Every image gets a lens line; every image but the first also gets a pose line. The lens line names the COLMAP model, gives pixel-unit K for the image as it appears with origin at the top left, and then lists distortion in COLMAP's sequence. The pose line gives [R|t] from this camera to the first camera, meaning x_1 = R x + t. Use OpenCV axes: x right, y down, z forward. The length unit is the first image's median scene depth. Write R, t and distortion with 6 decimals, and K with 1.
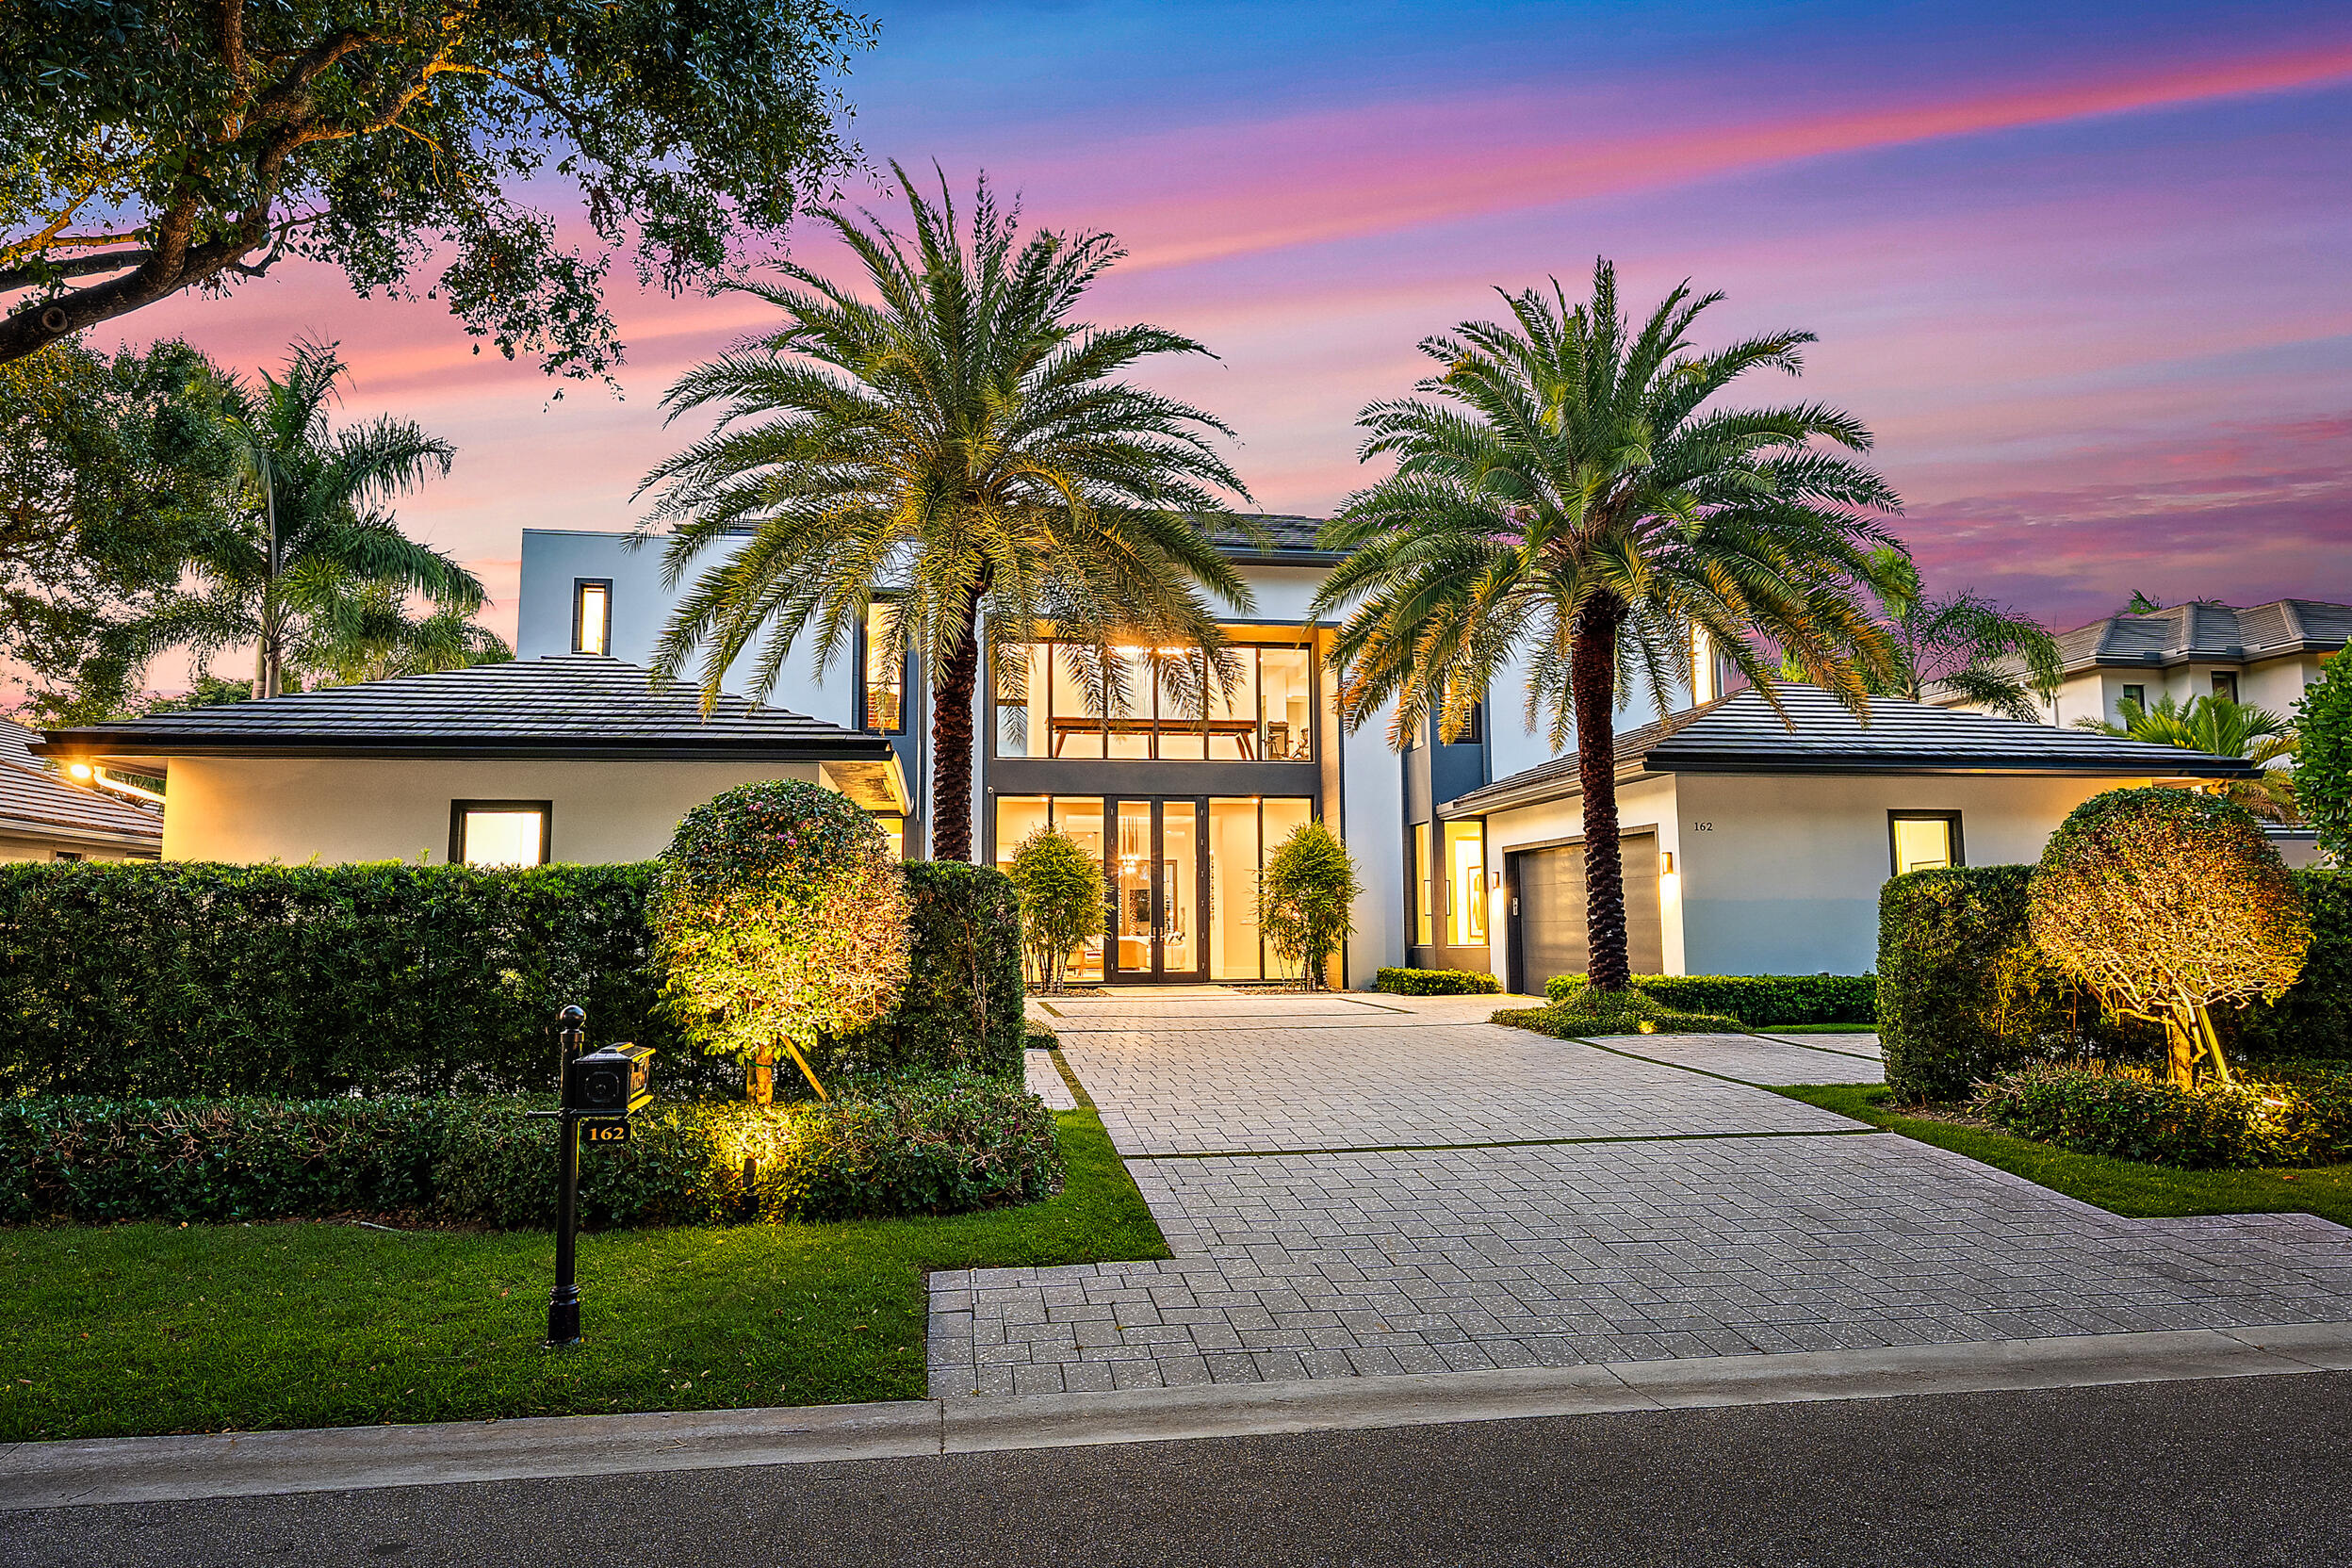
lens RADIAL K [[1371.1, 0, 1181.1], [0, 1371.1, 786.4], [0, 0, 1]] dist [0.005720, -0.002281]
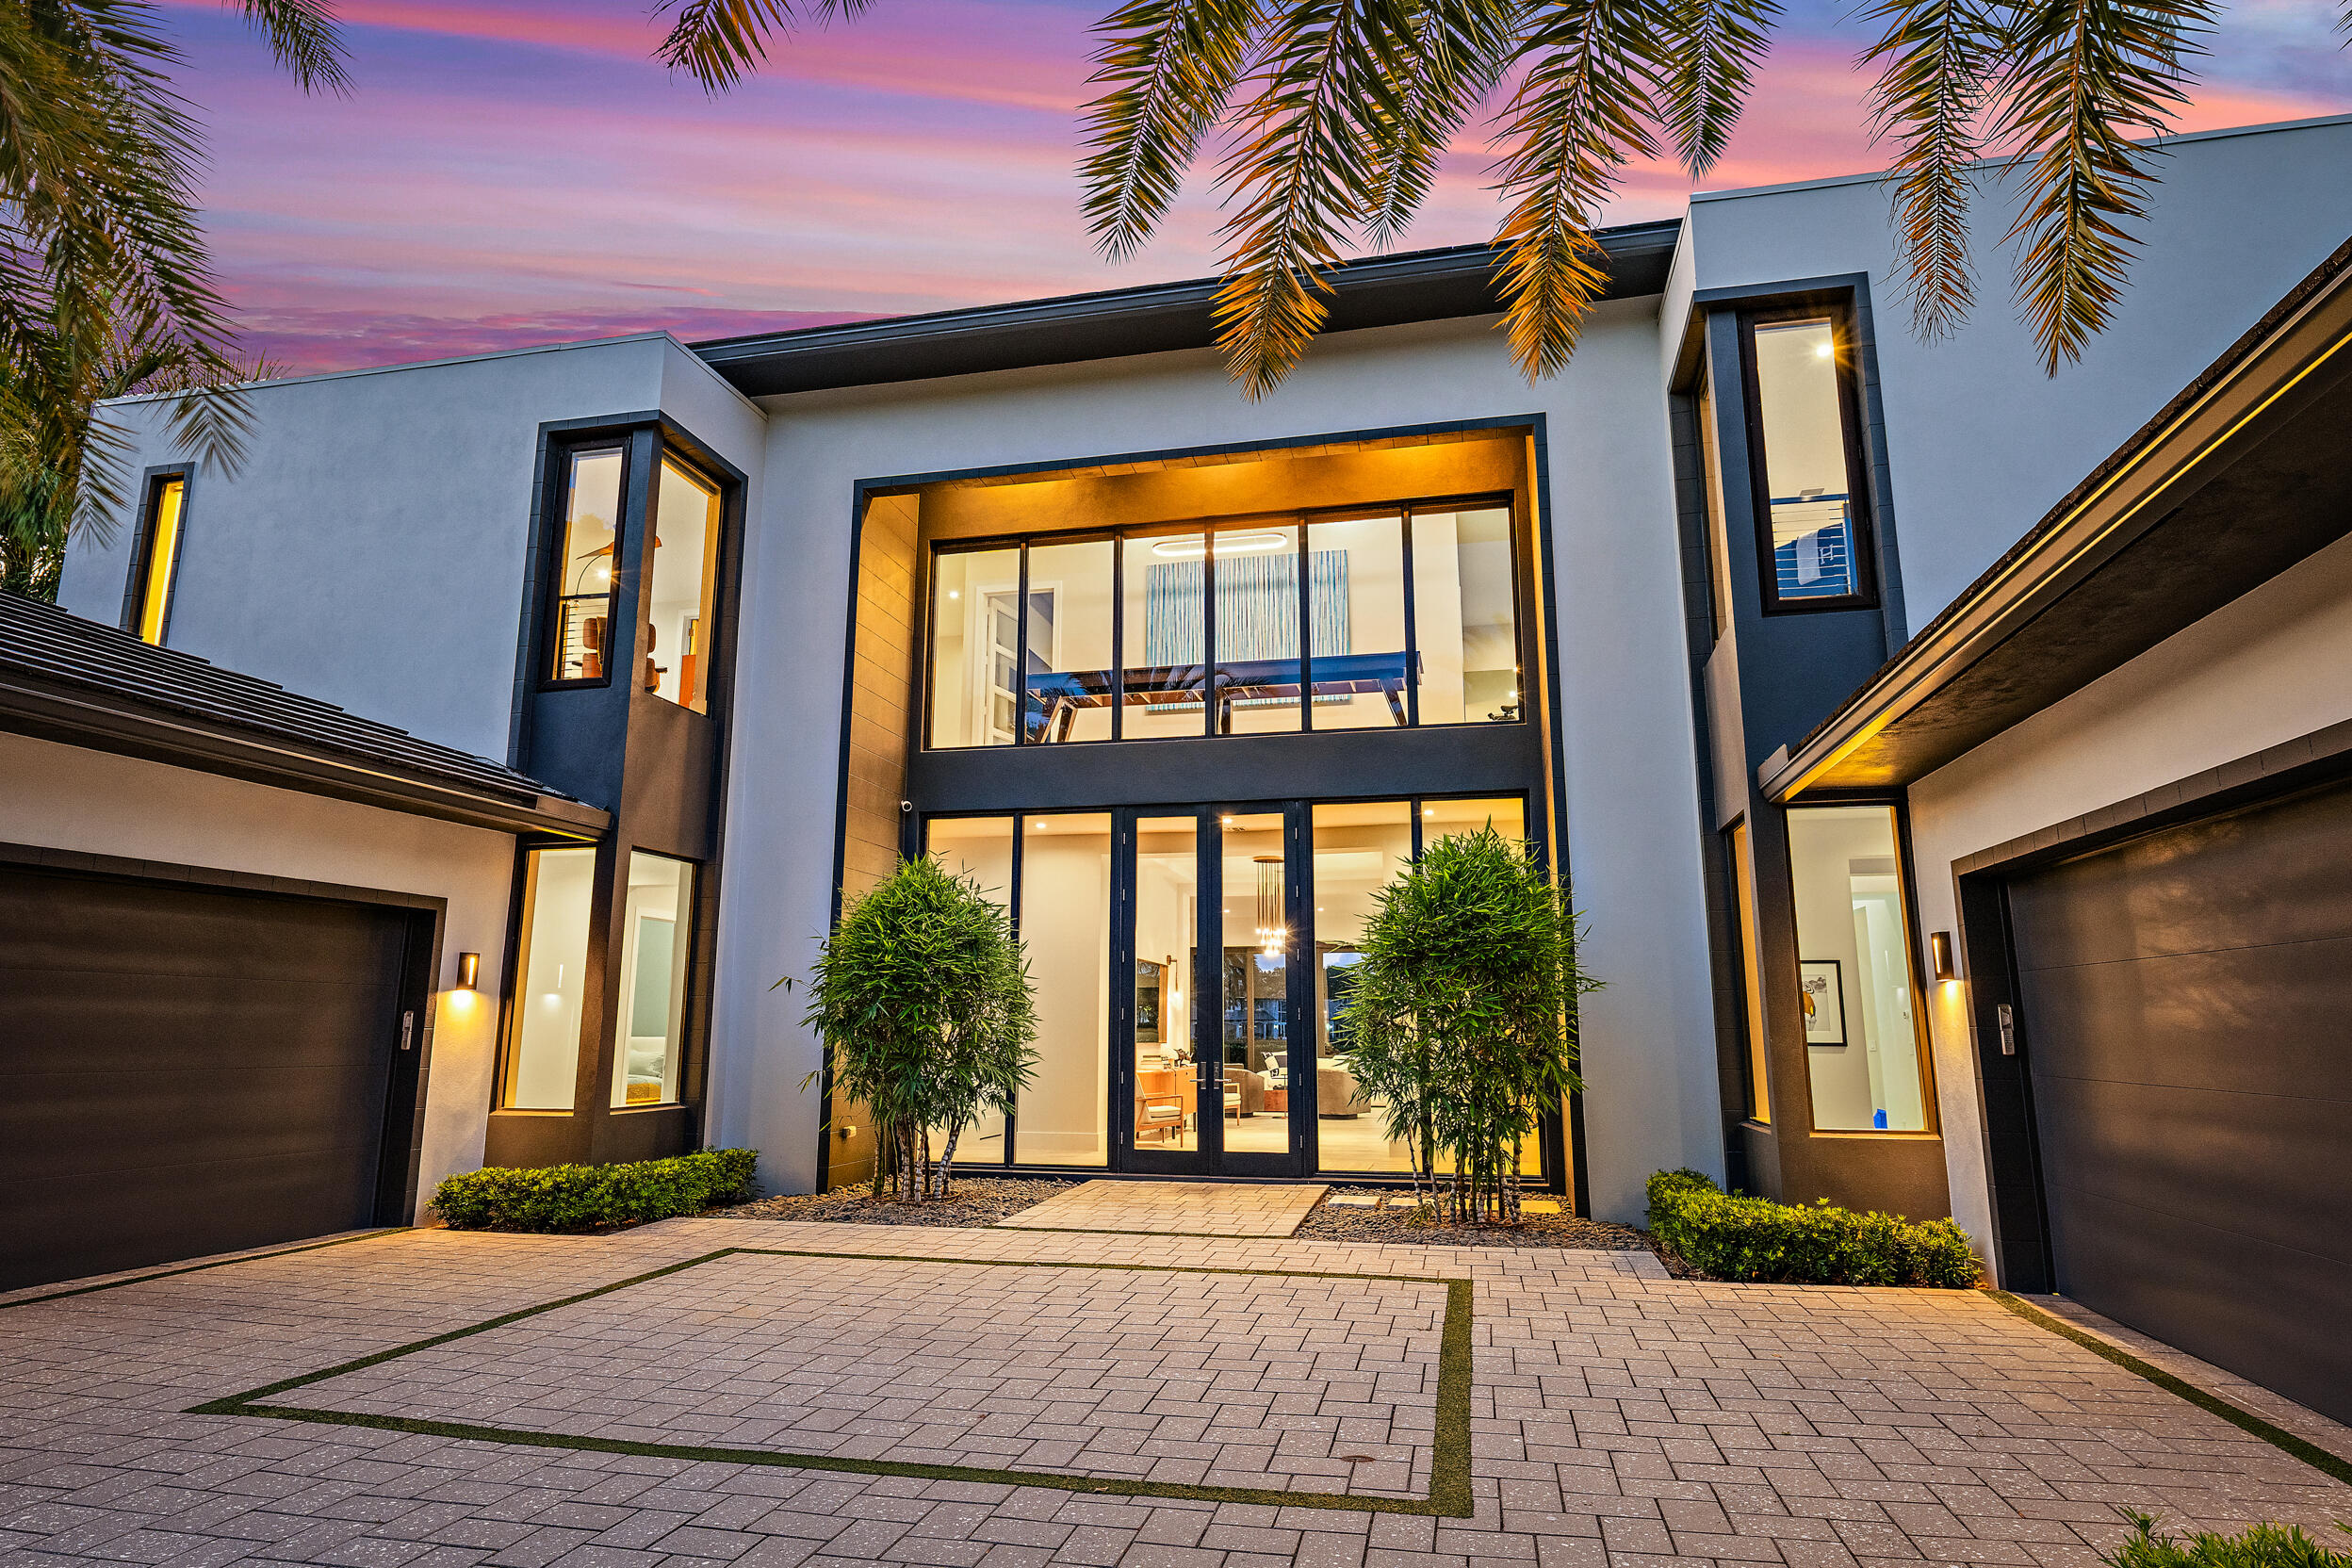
lens RADIAL K [[1328.6, 0, 1164.7], [0, 1328.6, 778.0], [0, 0, 1]] dist [0.022842, -0.001103]
pose [[0.930370, -0.061947, -0.361349, 0.165720], [0.029957, 0.995171, -0.093473, 0.047680], [0.365395, 0.076139, 0.927733, 0.580502]]
